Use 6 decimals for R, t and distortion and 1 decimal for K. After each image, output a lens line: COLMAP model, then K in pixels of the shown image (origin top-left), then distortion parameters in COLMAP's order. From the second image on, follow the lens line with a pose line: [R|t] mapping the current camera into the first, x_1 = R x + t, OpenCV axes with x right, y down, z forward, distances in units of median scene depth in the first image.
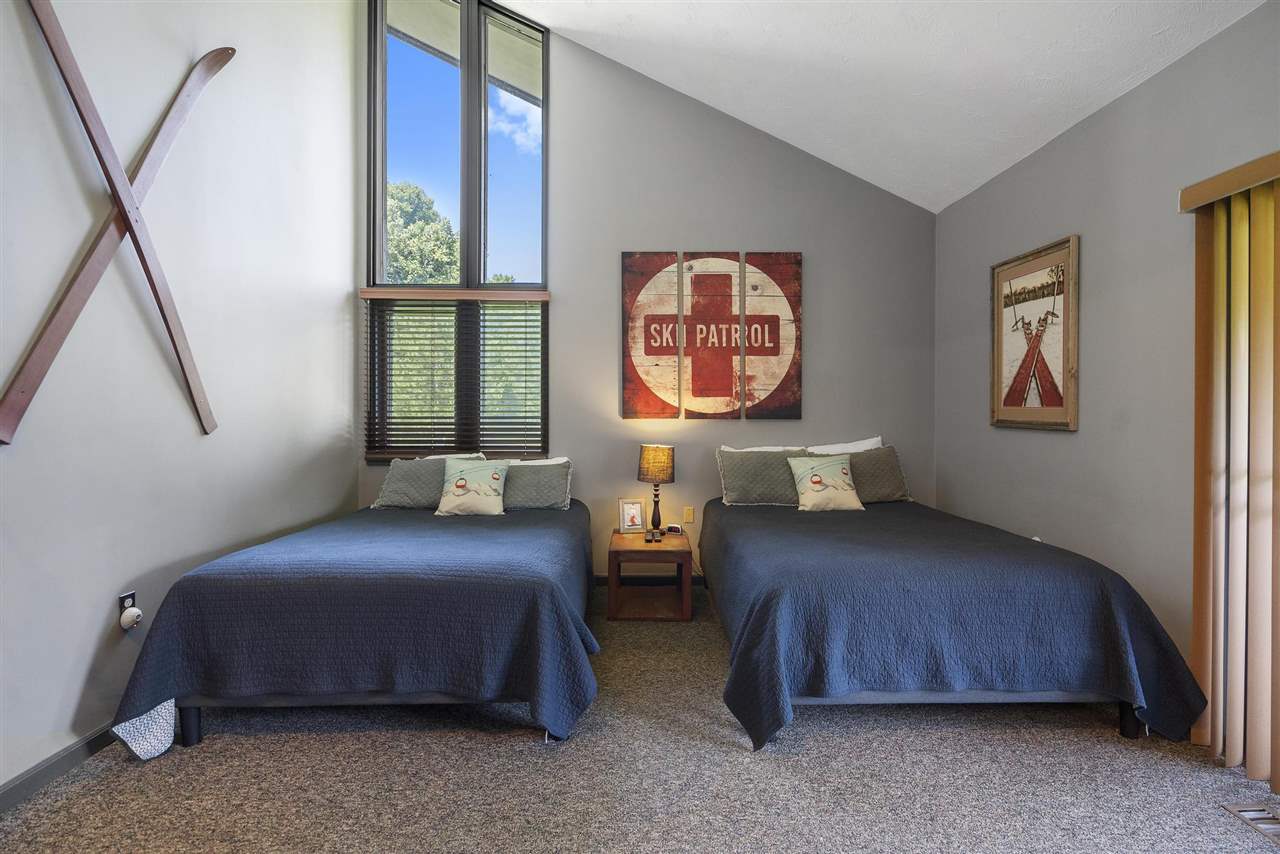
lens RADIAL K [[590.6, 0, 630.9], [0, 590.6, 418.0], [0, 0, 1]] dist [-0.003182, -0.001457]
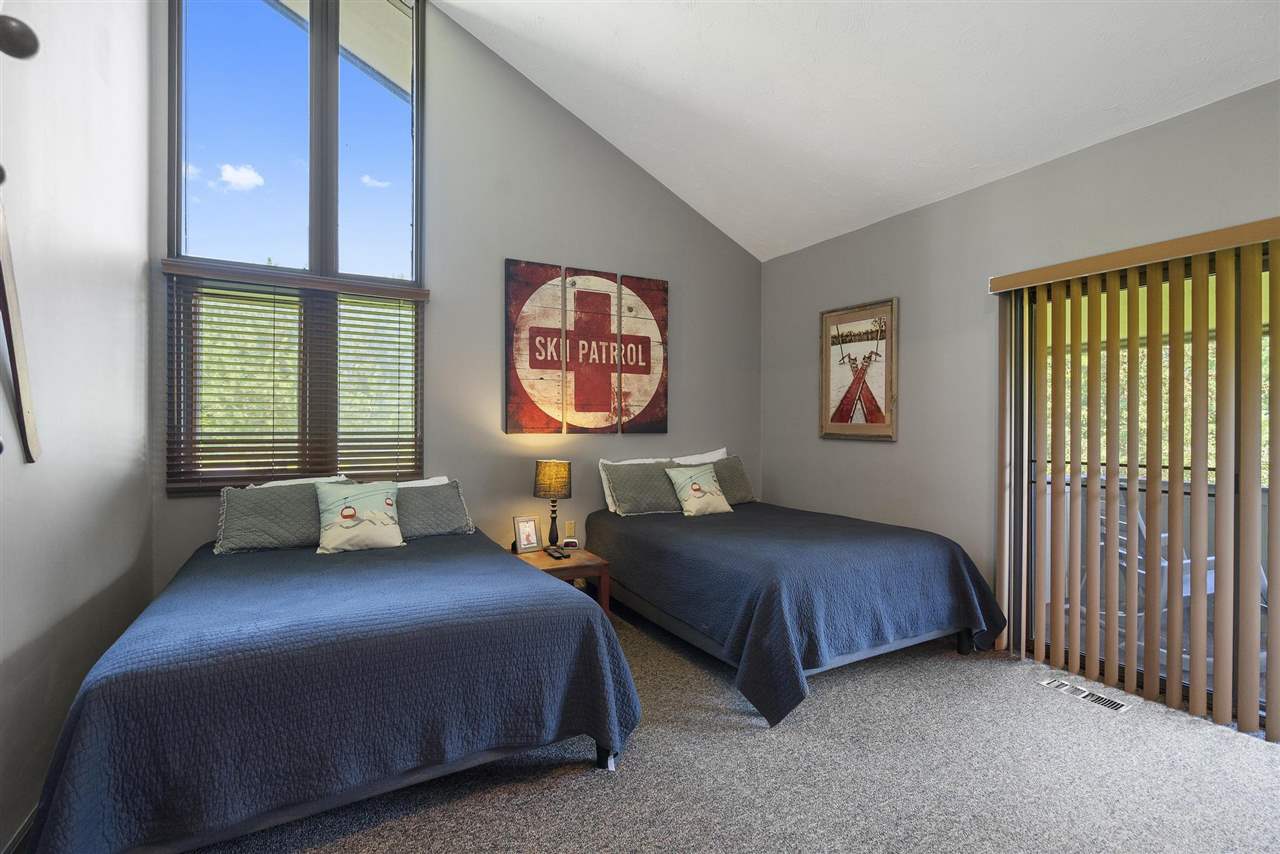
lens RADIAL K [[590.6, 0, 629.6], [0, 590.6, 430.7], [0, 0, 1]] dist [-0.003182, -0.001457]
pose [[0.875825, -0.003107, 0.482619, -0.335559], [0.003304, 0.999994, 0.000442, -0.003703], [-0.482617, 0.001207, 0.875830, 0.080655]]
